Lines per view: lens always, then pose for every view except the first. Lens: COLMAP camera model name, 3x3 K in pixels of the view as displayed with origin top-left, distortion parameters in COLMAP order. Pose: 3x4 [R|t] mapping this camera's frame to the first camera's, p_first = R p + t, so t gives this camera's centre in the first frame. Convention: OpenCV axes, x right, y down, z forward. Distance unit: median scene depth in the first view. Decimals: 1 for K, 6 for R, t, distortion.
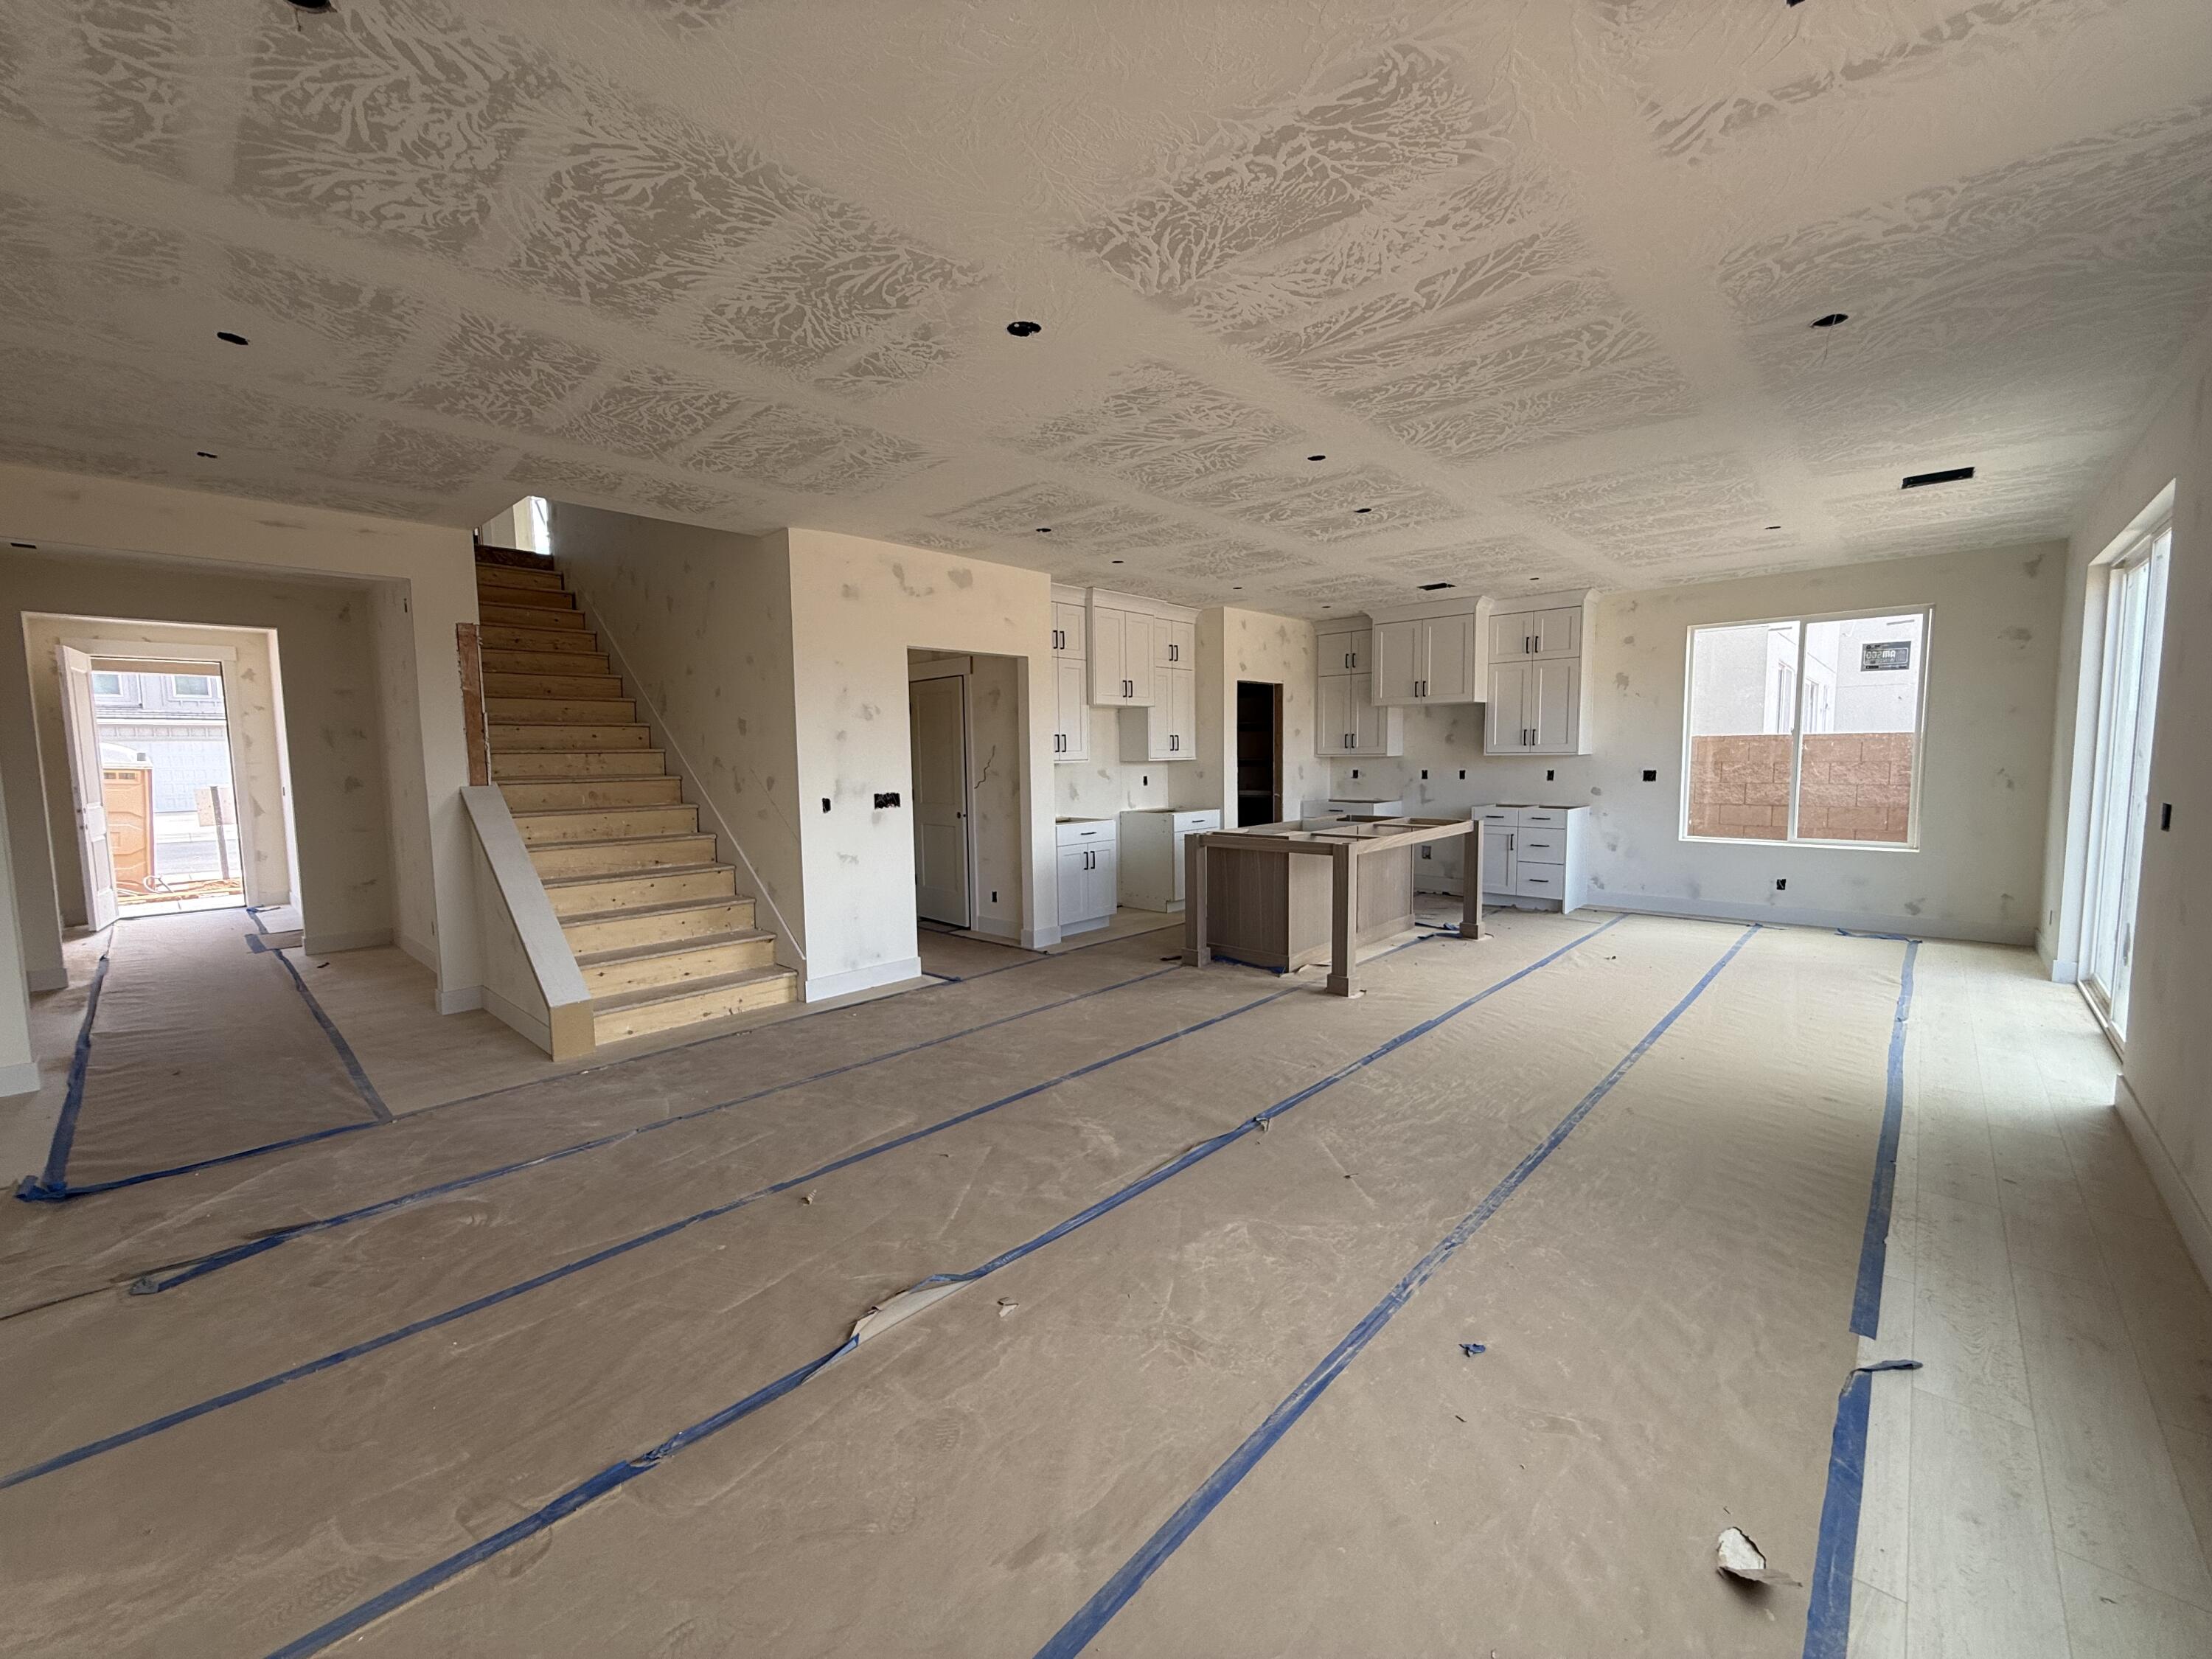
lens RADIAL K [[884.9, 0, 1096.4], [0, 884.9, 827.5], [0, 0, 1]] dist [-0.001595, 0.000618]
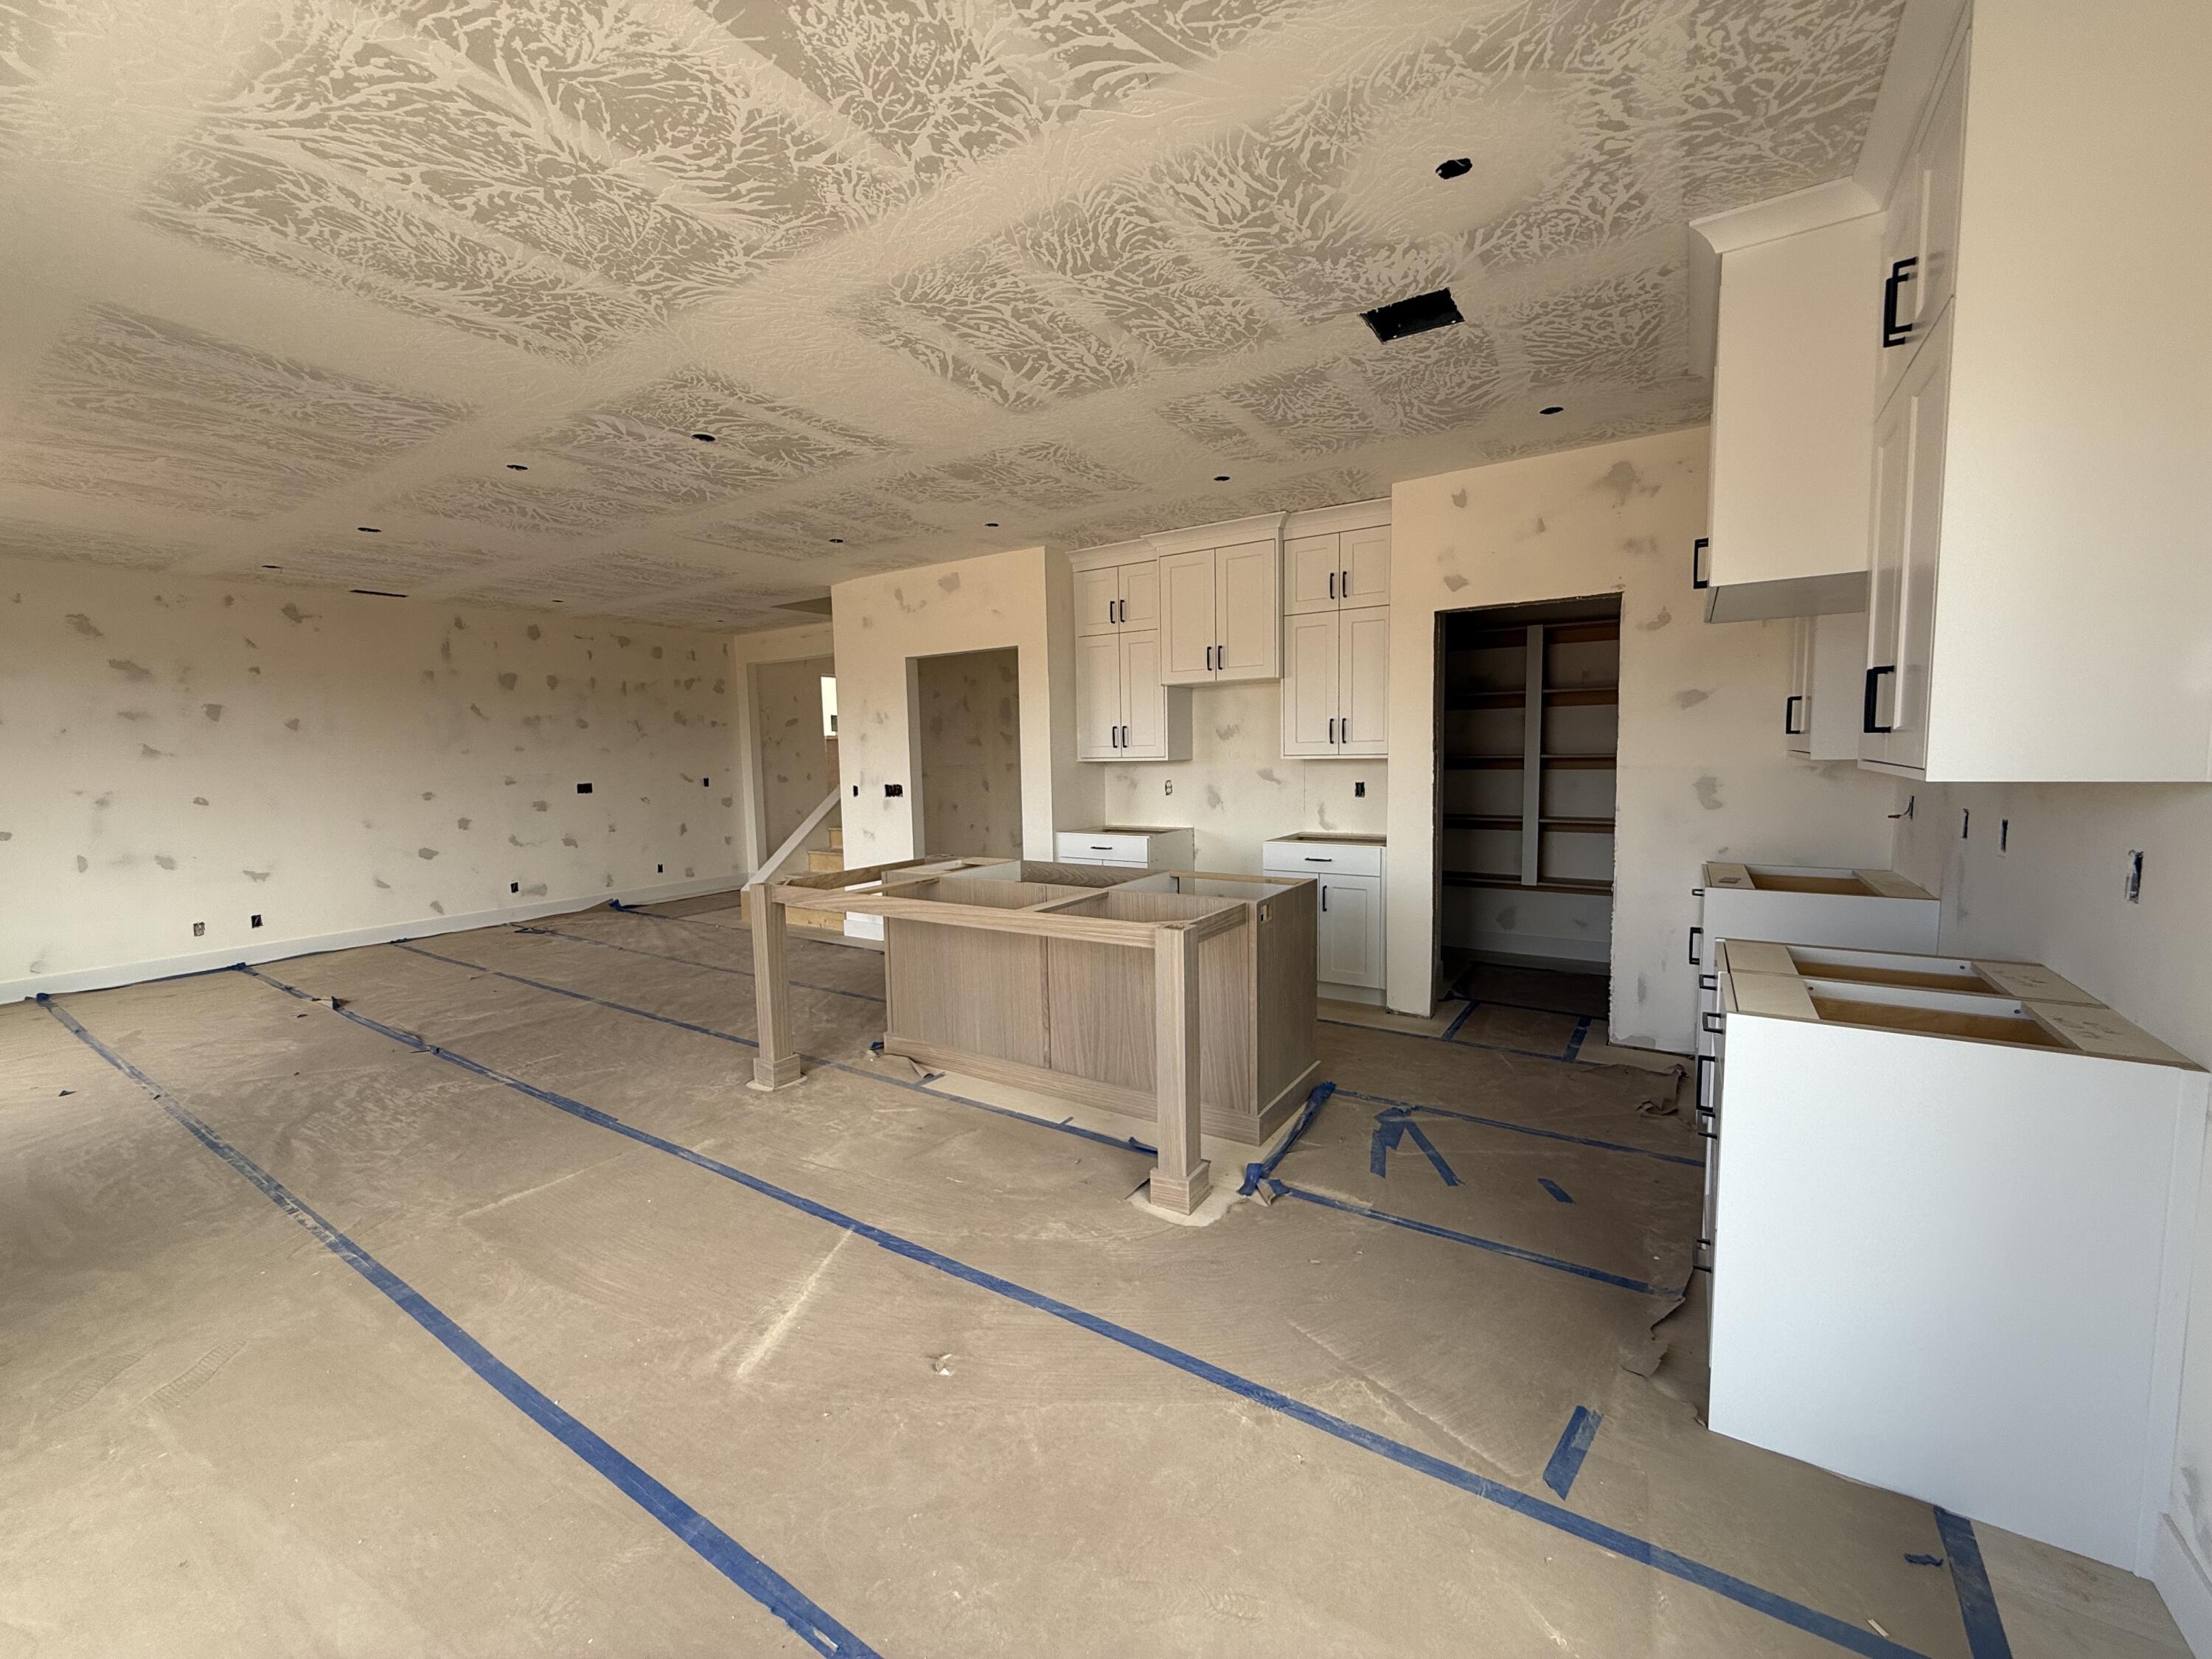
lens RADIAL K [[884.9, 0, 1106.1], [0, 884.9, 827.0], [0, 0, 1]] dist [-0.001595, 0.000618]
pose [[0.174424, 0.098724, -0.979709, 1.122475], [-0.066178, 0.993887, 0.088371, -0.120706], [0.982444, 0.049421, 0.179891, 1.214928]]
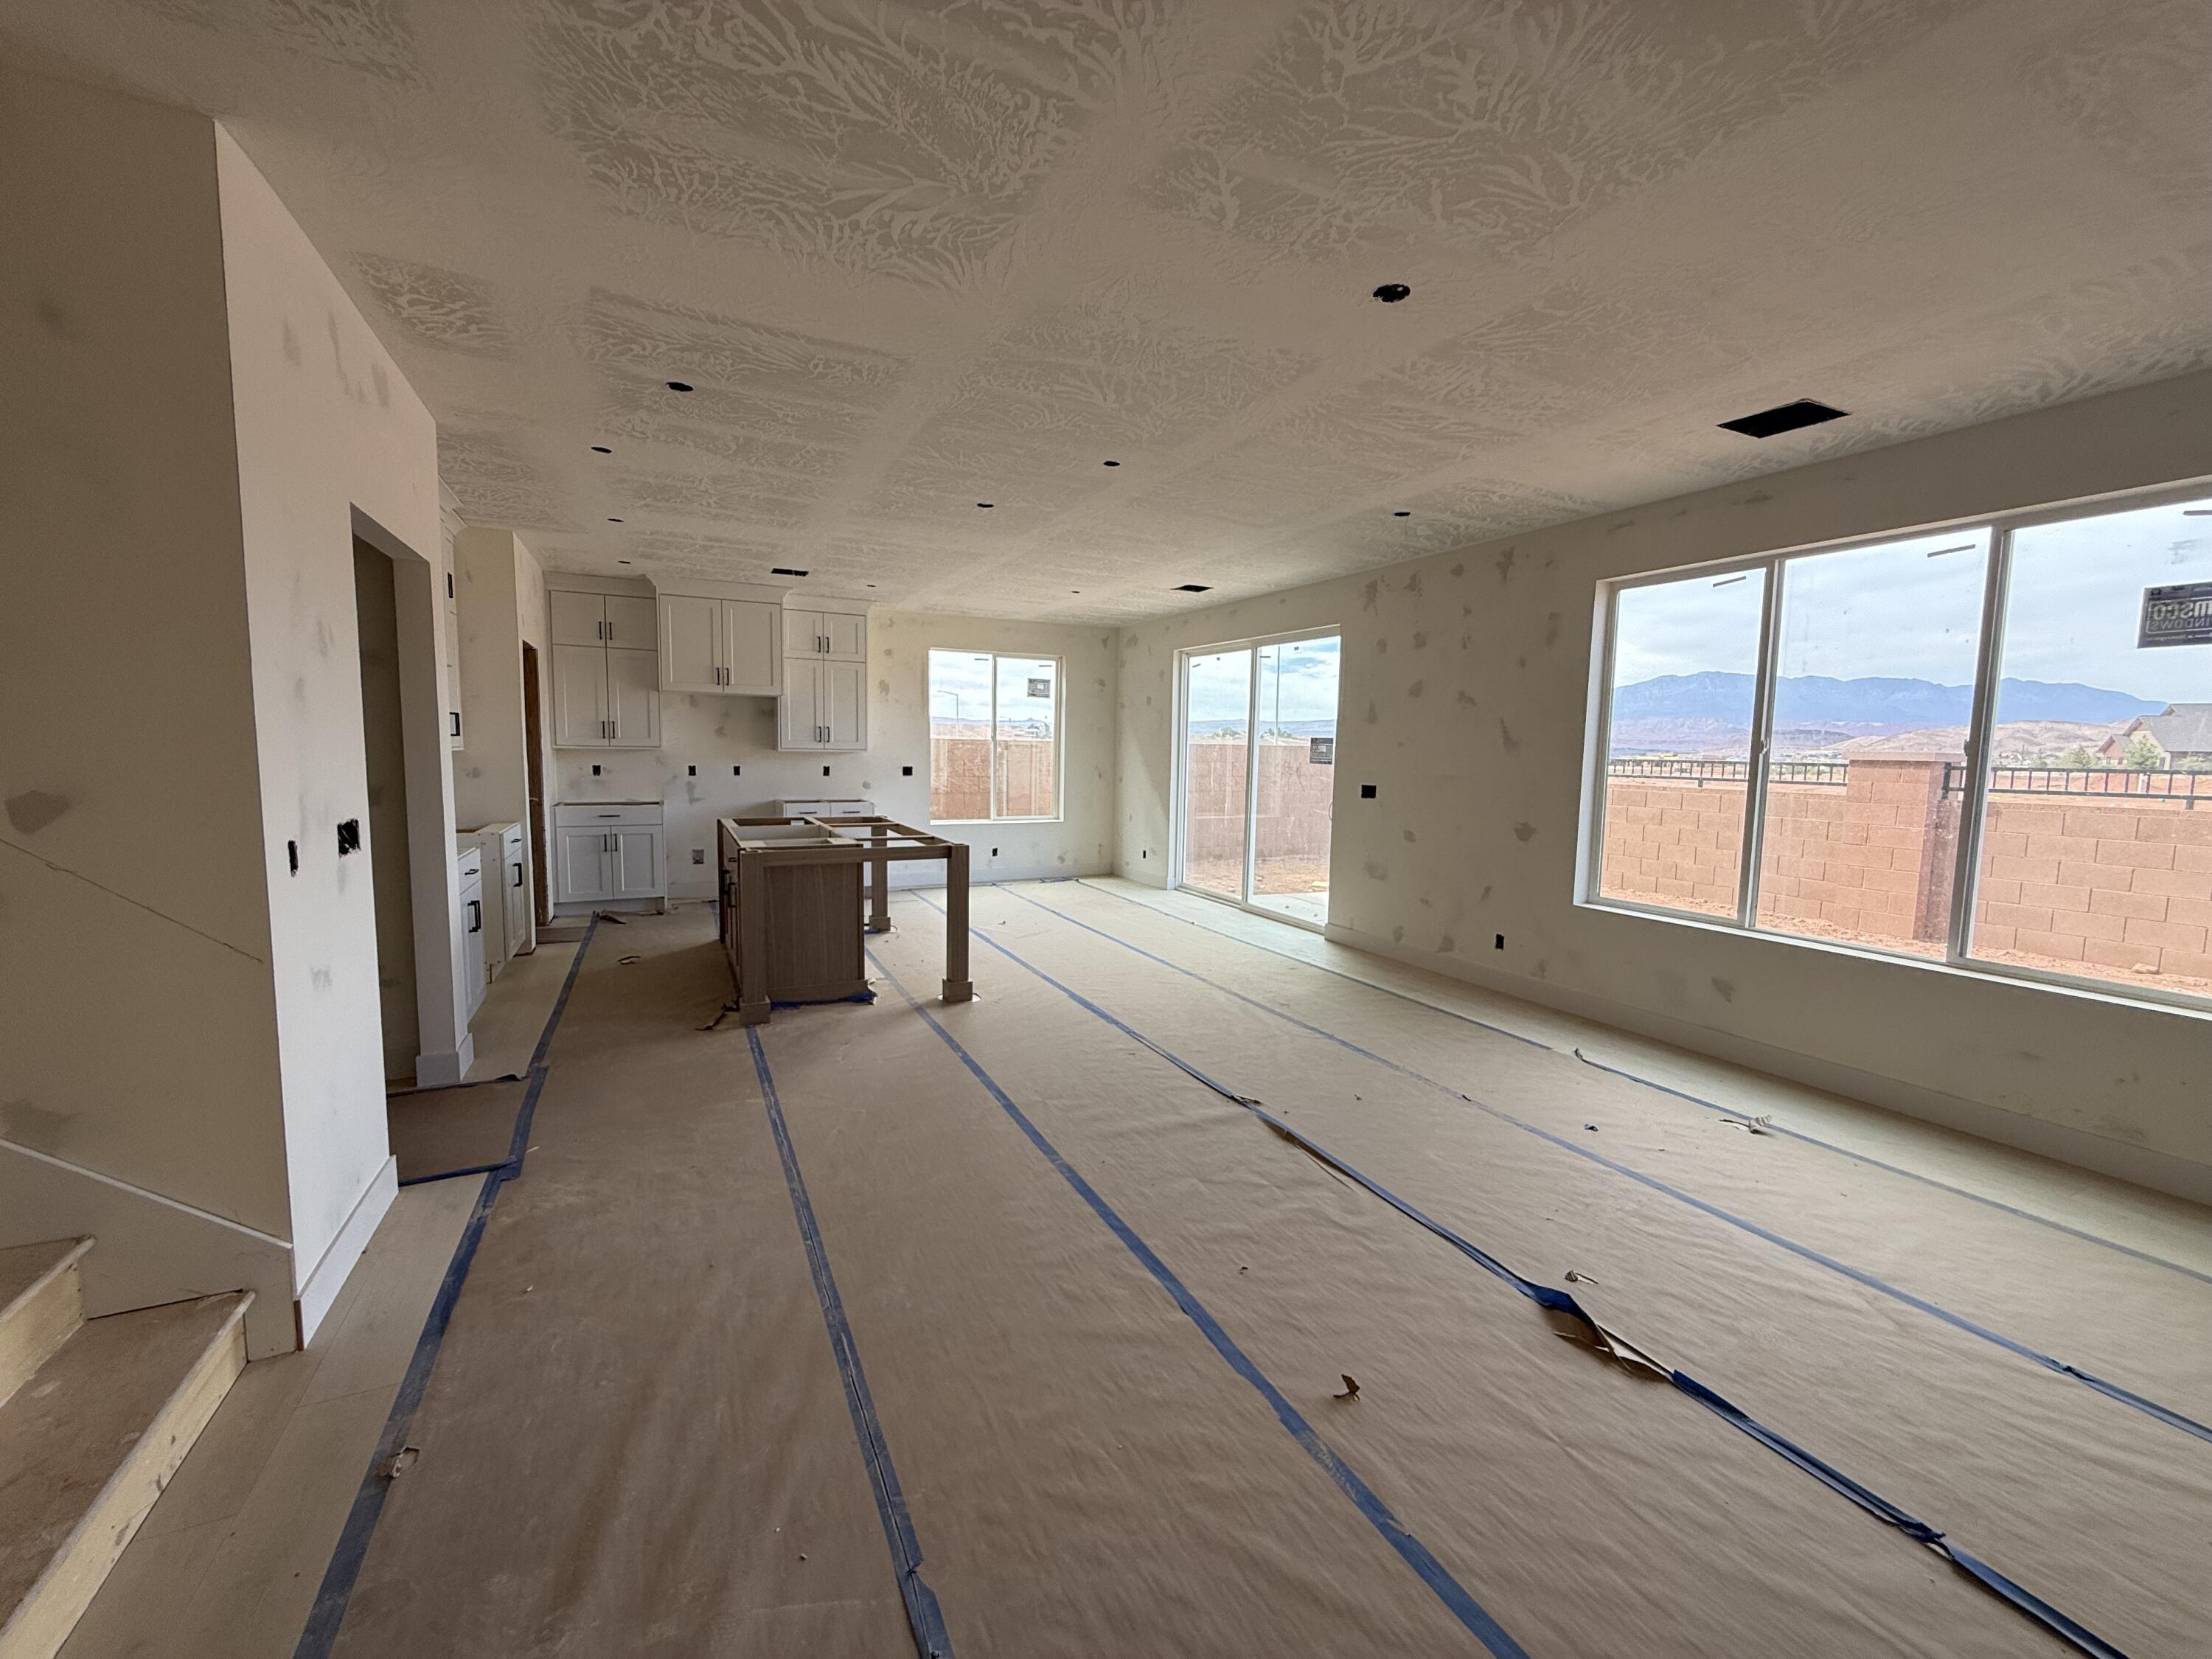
lens RADIAL K [[884.9, 0, 1107.1], [0, 884.9, 824.4], [0, 0, 1]] dist [-0.001595, 0.000618]
pose [[0.346531, -0.061952, 0.935990, -0.598319], [0.057207, 0.997355, 0.044834, -0.039281], [-0.936292, 0.038009, 0.349159, 0.541306]]
